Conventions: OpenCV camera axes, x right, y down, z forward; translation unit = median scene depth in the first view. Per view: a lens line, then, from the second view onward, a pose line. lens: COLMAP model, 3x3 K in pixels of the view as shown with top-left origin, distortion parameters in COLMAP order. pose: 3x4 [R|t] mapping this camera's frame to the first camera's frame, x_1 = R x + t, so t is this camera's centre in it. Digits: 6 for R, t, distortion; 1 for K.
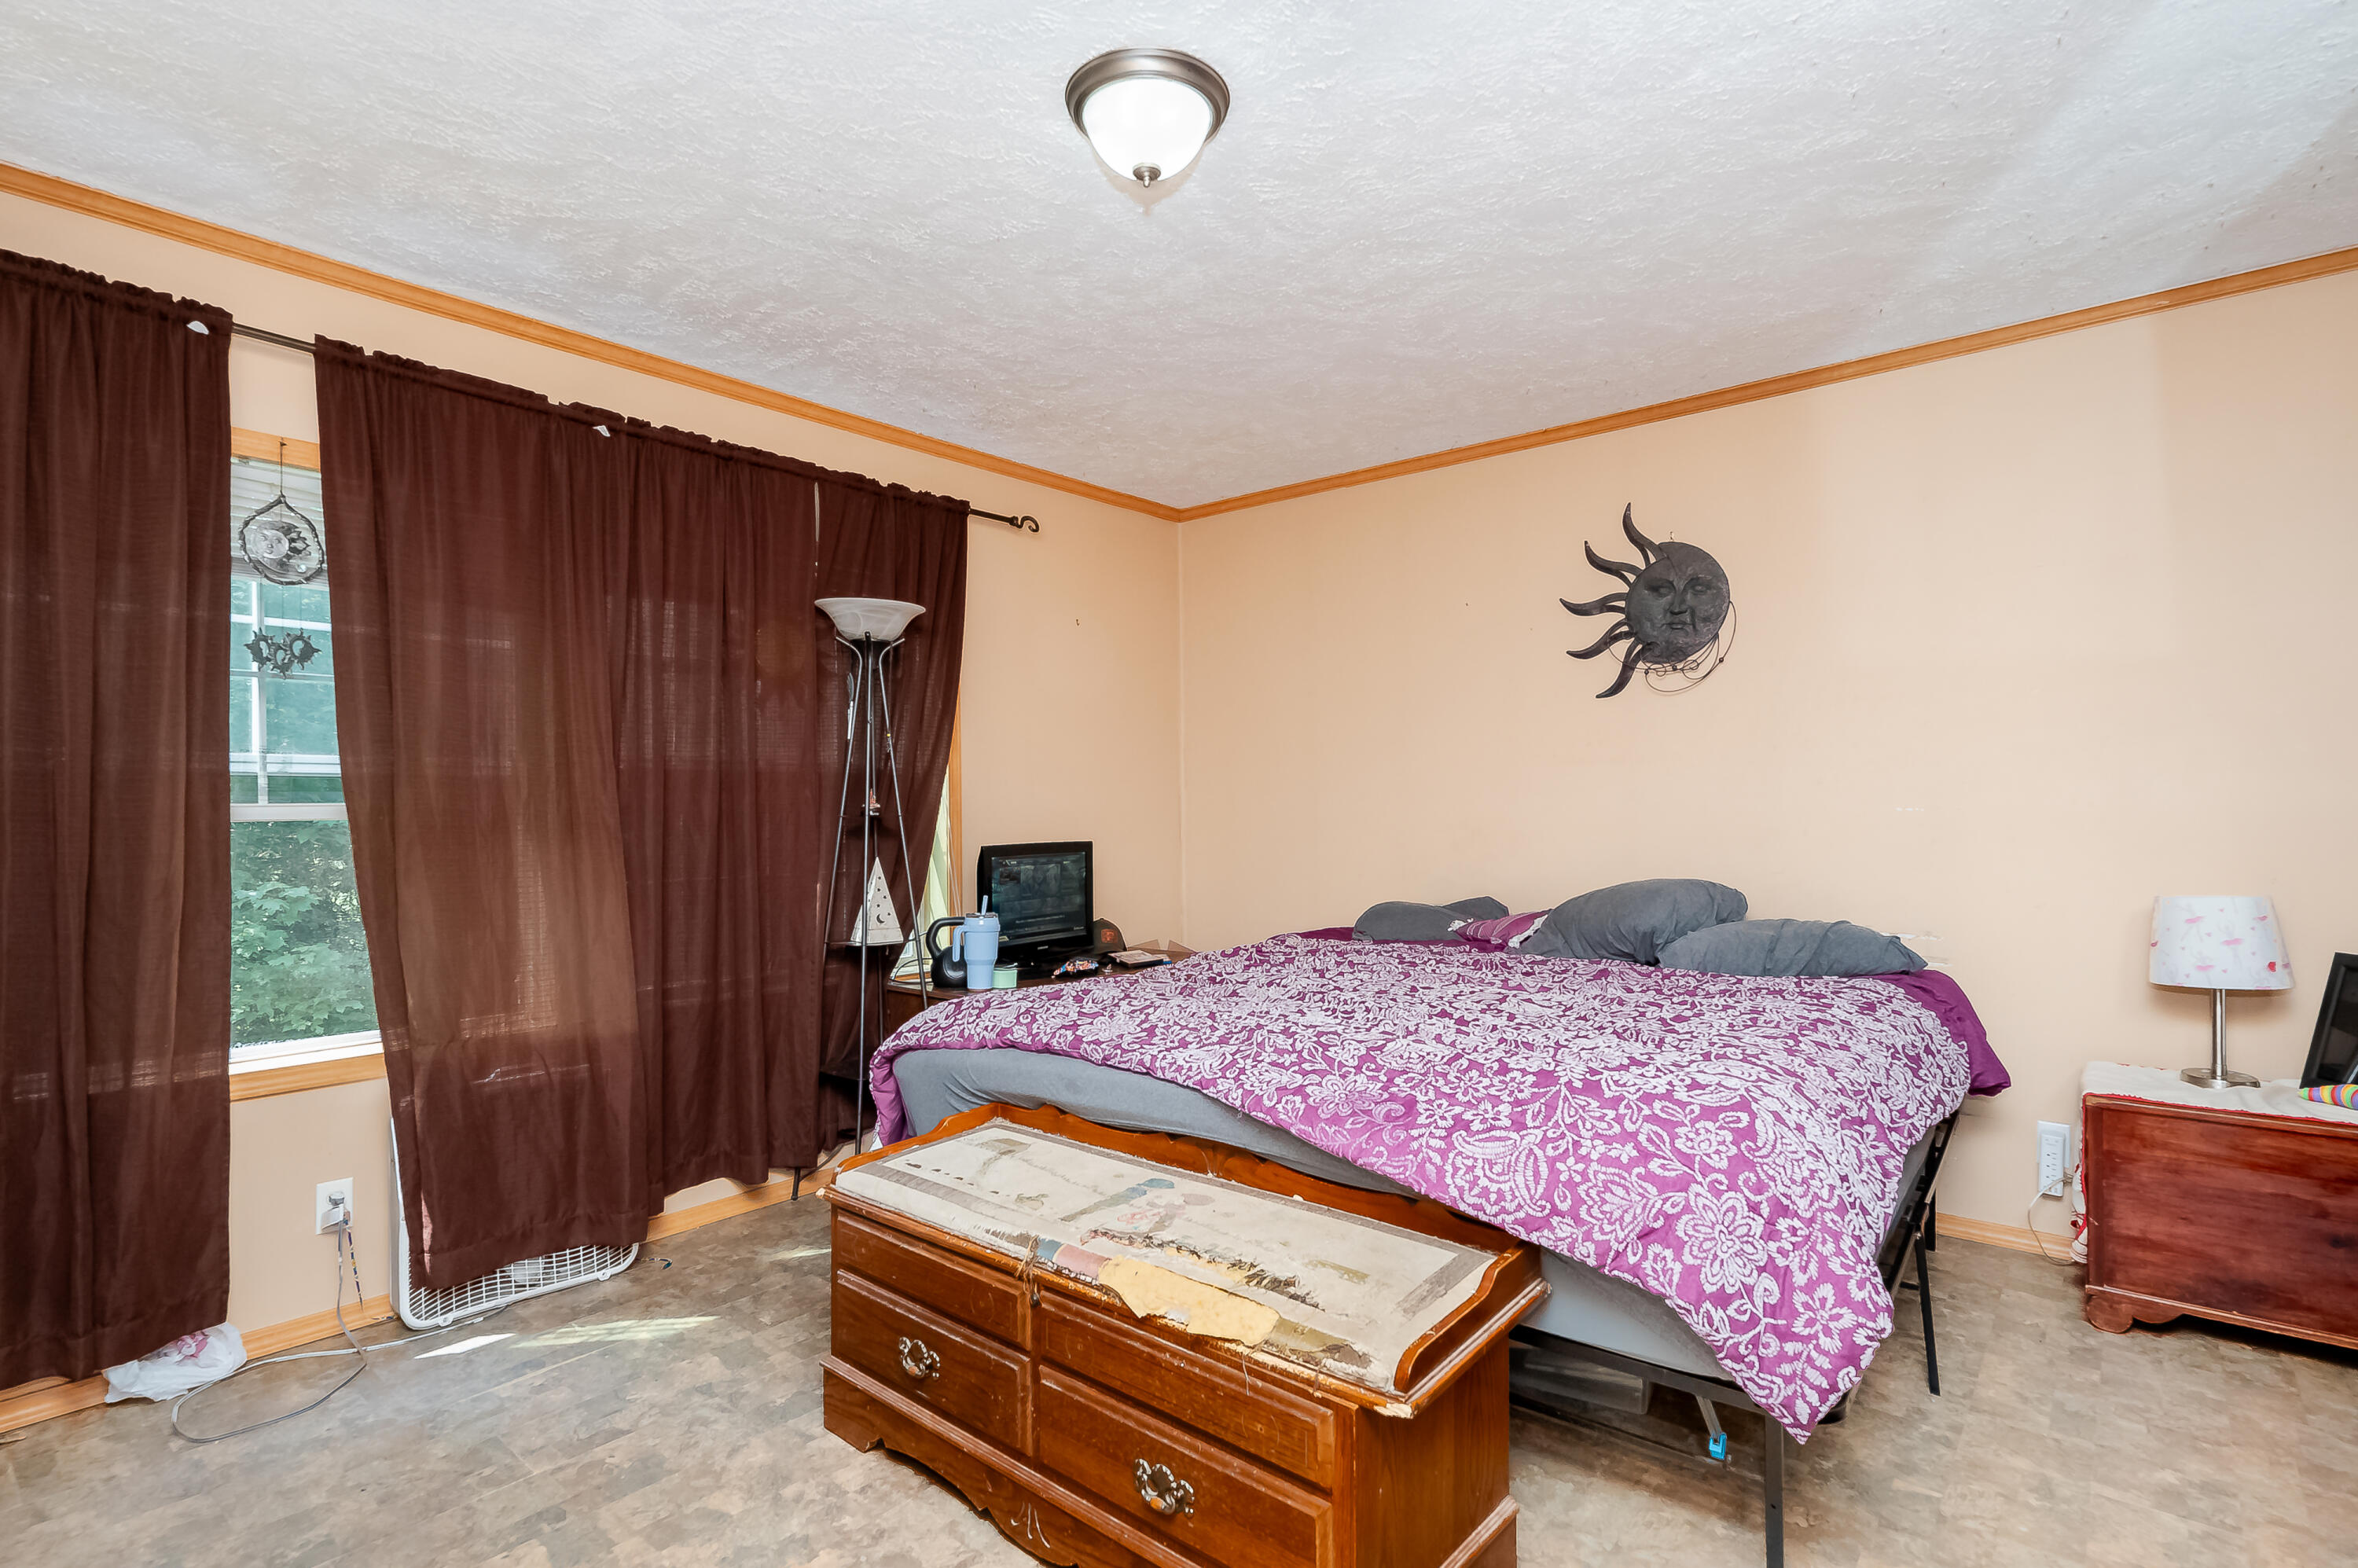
lens RADIAL K [[1132.2, 0, 1179.0], [0, 1132.2, 784.0], [0, 0, 1]] dist [-0.000043, -0.000051]
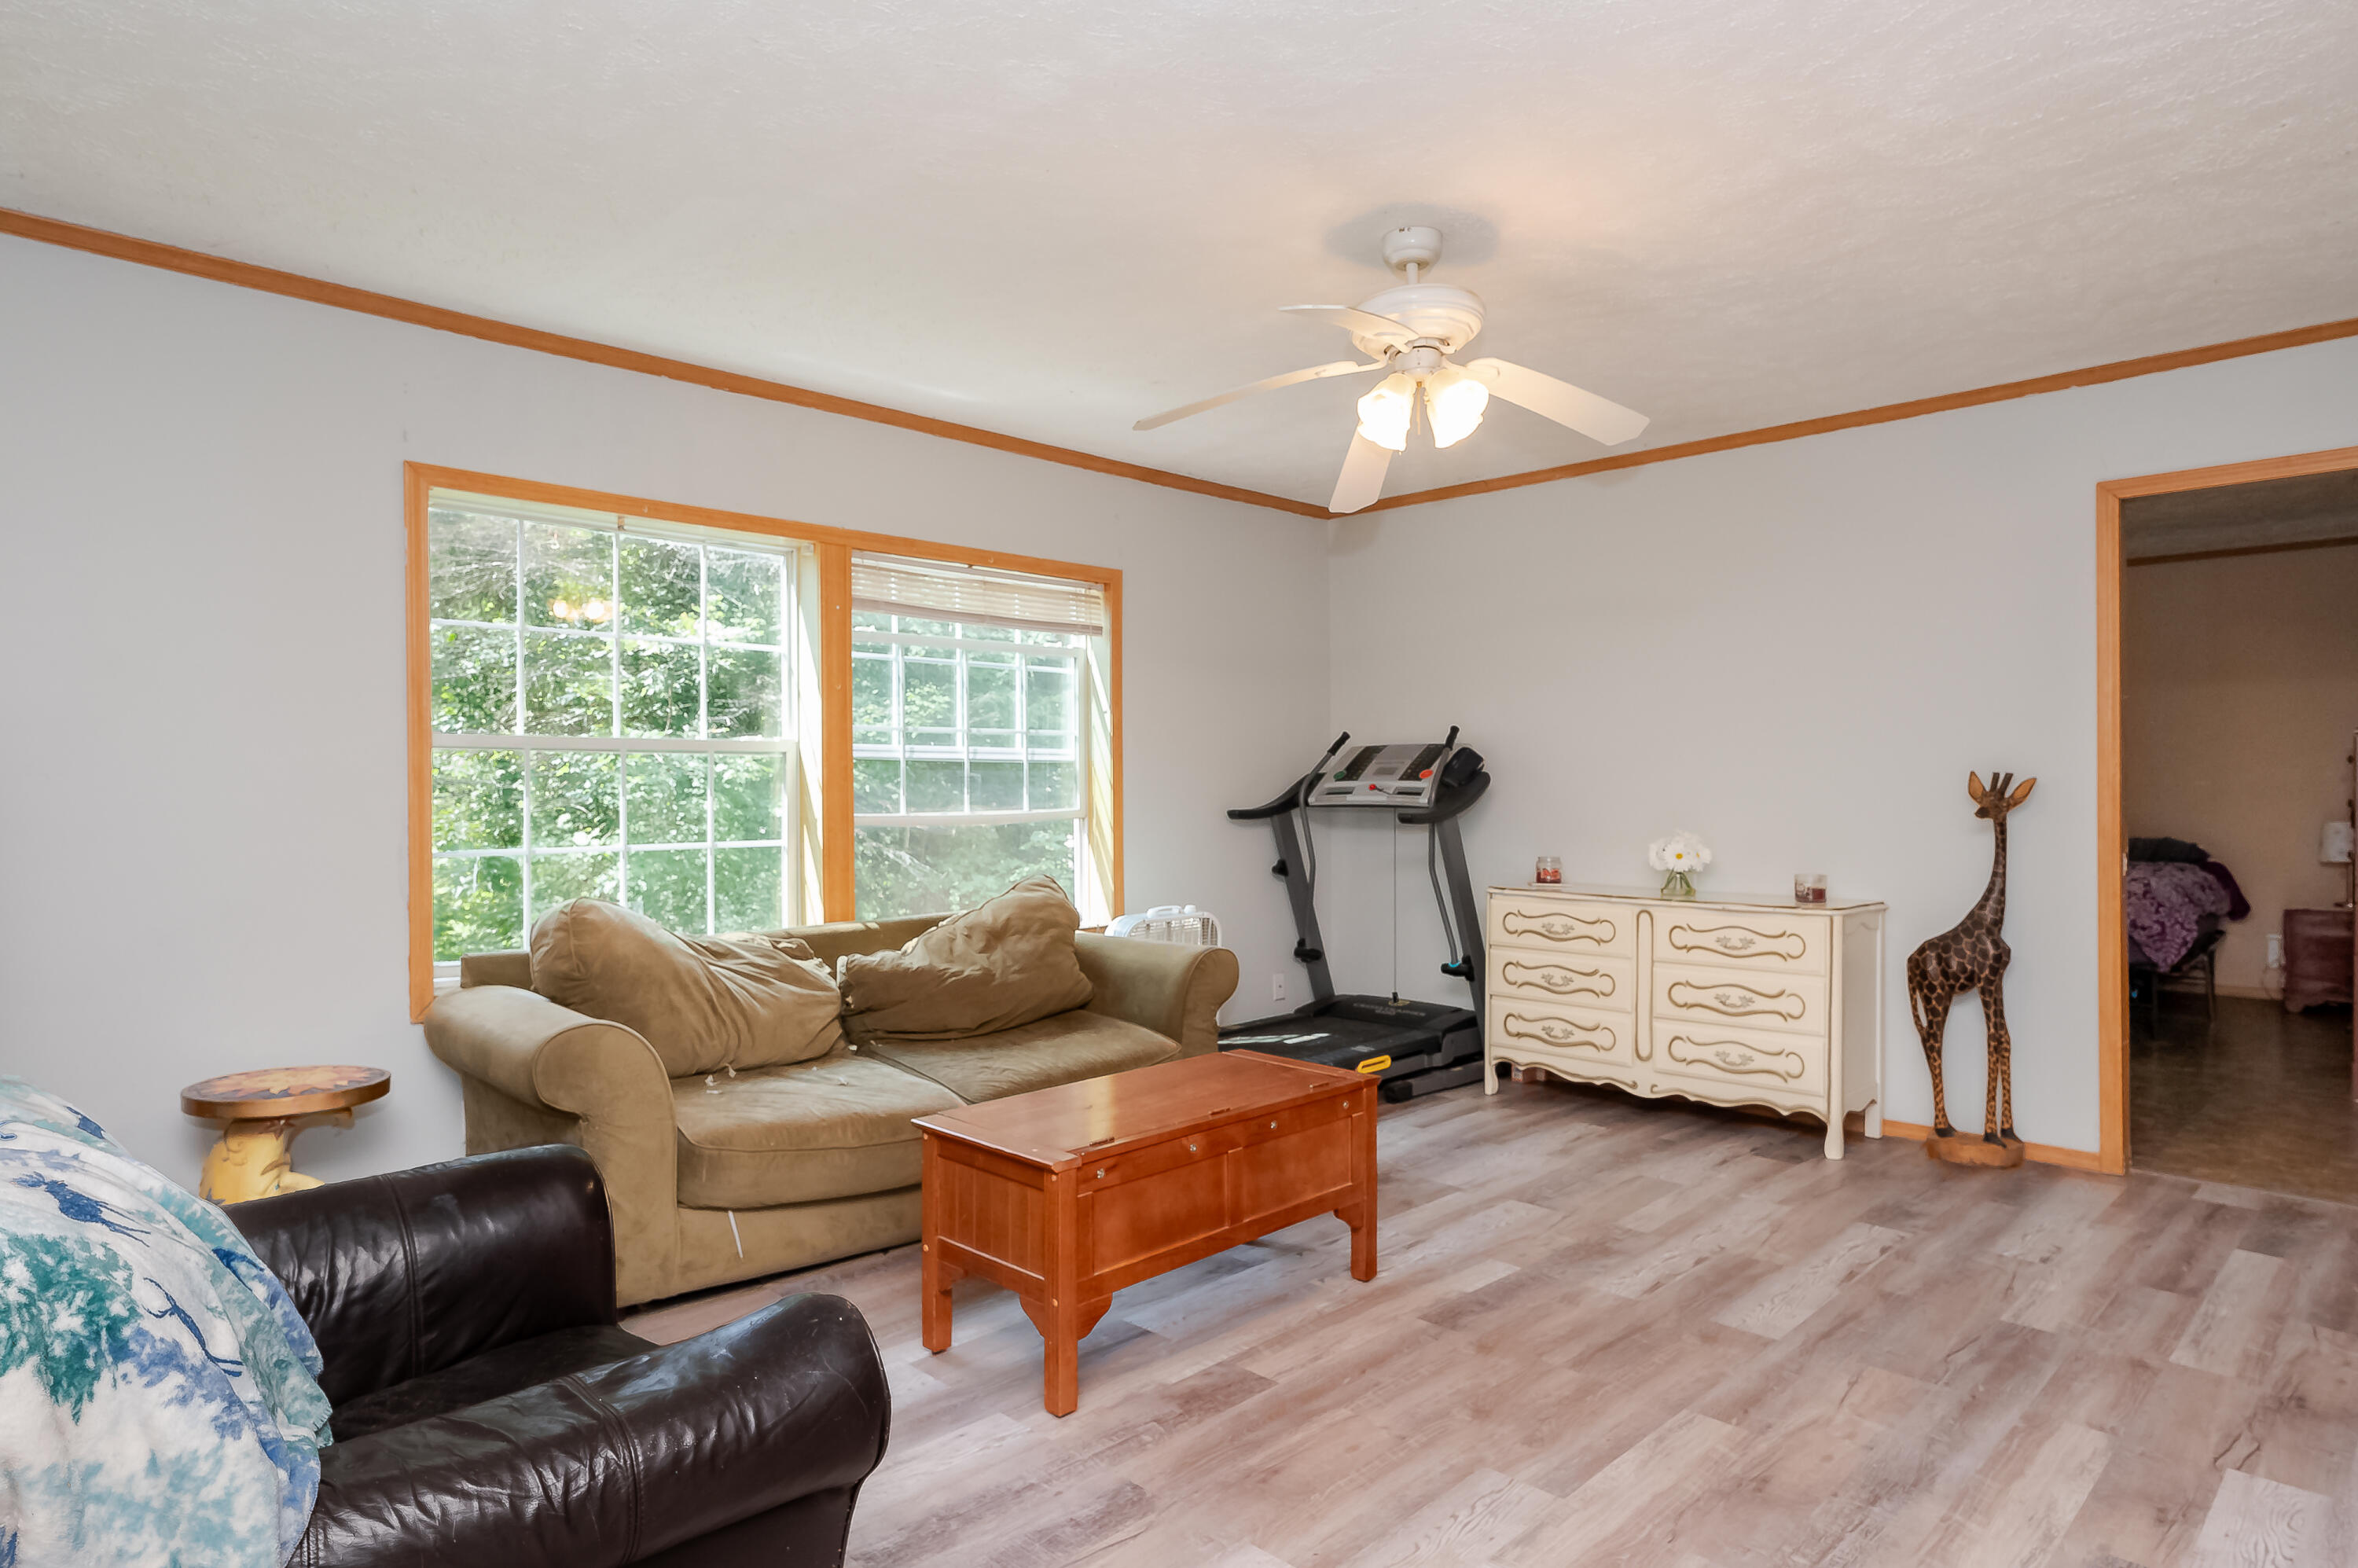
lens RADIAL K [[1344.9, 0, 1179.0], [0, 1344.9, 784.0], [0, 0, 1]] dist [-0.002958, -0.001514]
pose [[0.997489, -0.001724, -0.070806, -1.183289], [0.002336, 0.999961, 0.008560, -0.000273], [0.070789, -0.008704, 0.997453, -1.788787]]
